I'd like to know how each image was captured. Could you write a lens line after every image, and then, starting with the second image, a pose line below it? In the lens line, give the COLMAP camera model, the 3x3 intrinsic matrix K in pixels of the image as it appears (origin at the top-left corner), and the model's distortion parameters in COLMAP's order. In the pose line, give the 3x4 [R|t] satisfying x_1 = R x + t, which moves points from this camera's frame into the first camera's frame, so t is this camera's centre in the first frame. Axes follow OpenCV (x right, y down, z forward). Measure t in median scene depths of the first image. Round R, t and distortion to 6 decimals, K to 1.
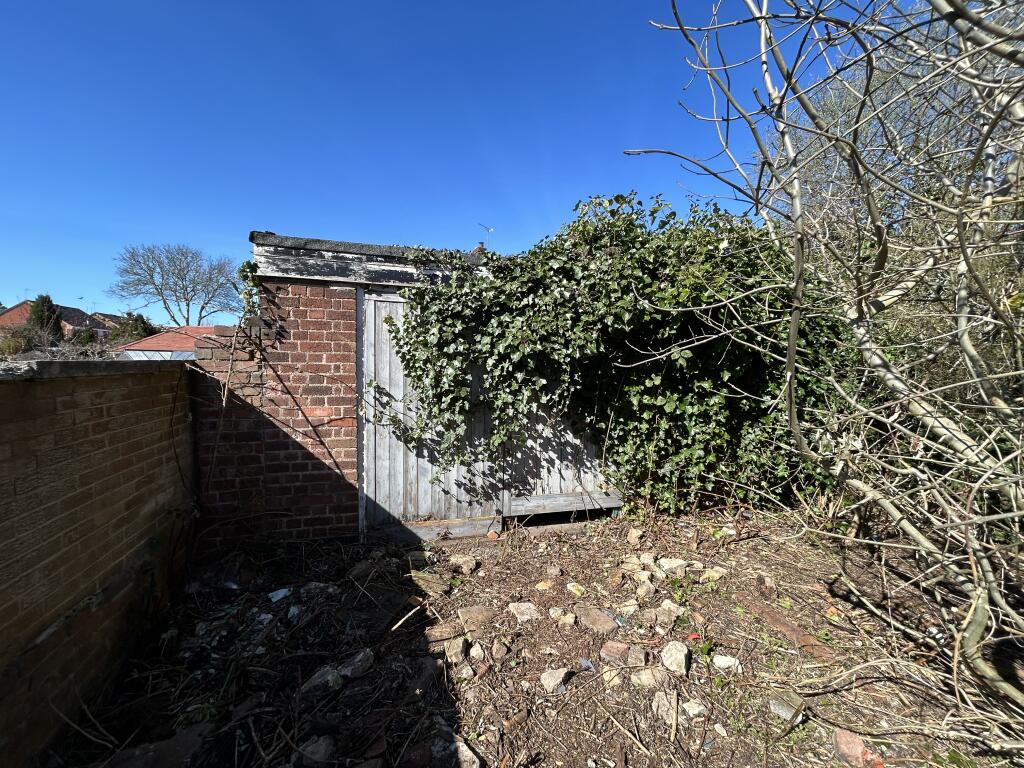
lens RADIAL K [[408.1, 0, 509.4], [0, 408.1, 380.8], [0, 0, 1]] dist [-0.002462, 0.000982]
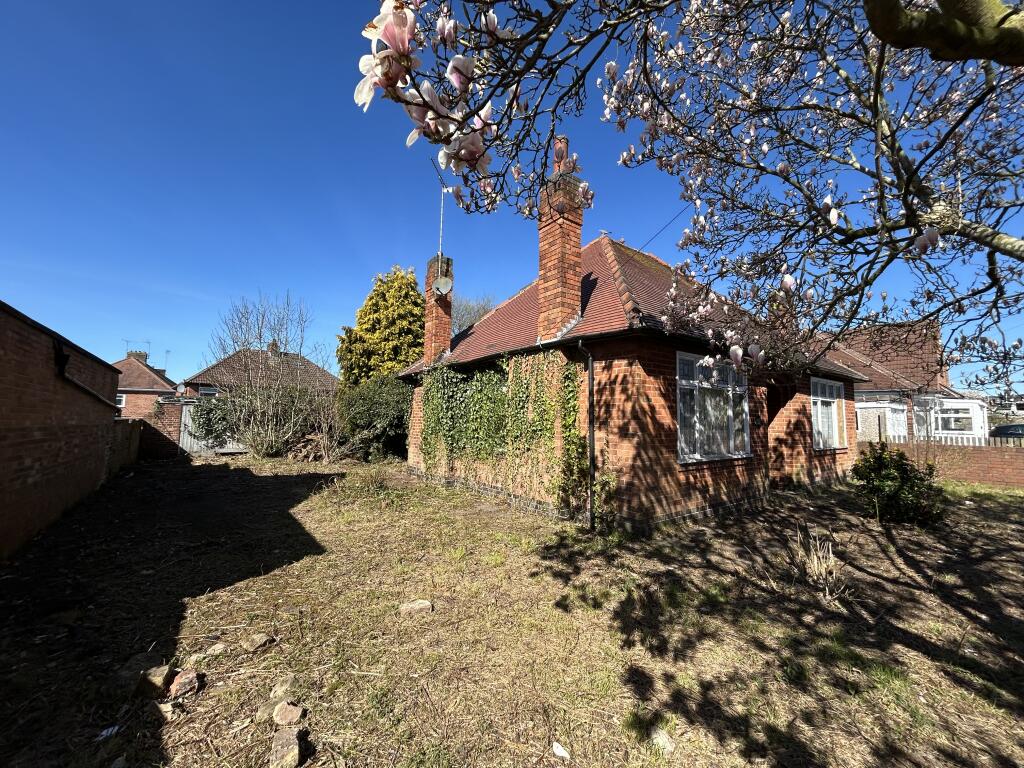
lens RADIAL K [[408.1, 0, 511.4], [0, 408.1, 386.6], [0, 0, 1]] dist [-0.002462, 0.000982]
pose [[0.935091, 0.021538, 0.353751, 1.626395], [0.026595, 0.991073, -0.130642, 0.315406], [-0.353407, 0.131571, 0.926171, -5.057587]]
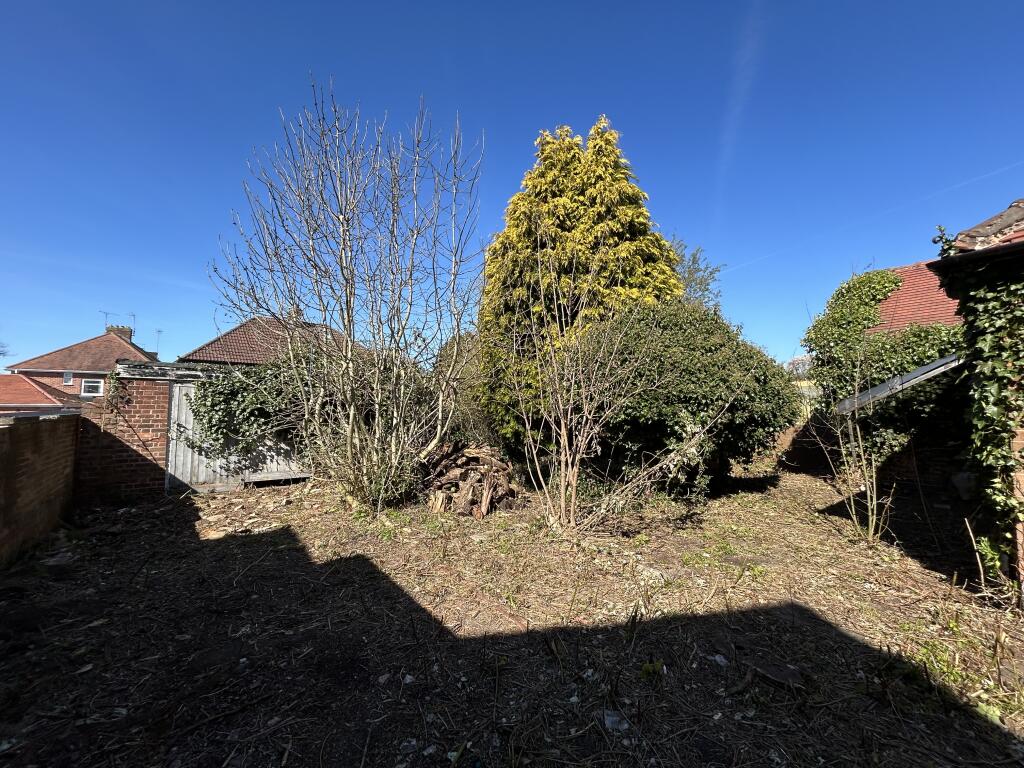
lens RADIAL K [[408.1, 0, 515.0], [0, 408.1, 384.7], [0, 0, 1]] dist [-0.002462, 0.000982]
pose [[0.931553, 0.008483, 0.363506, 0.601540], [0.033090, 0.993601, -0.107989, 0.105288], [-0.362096, 0.112626, 0.925312, -1.825343]]
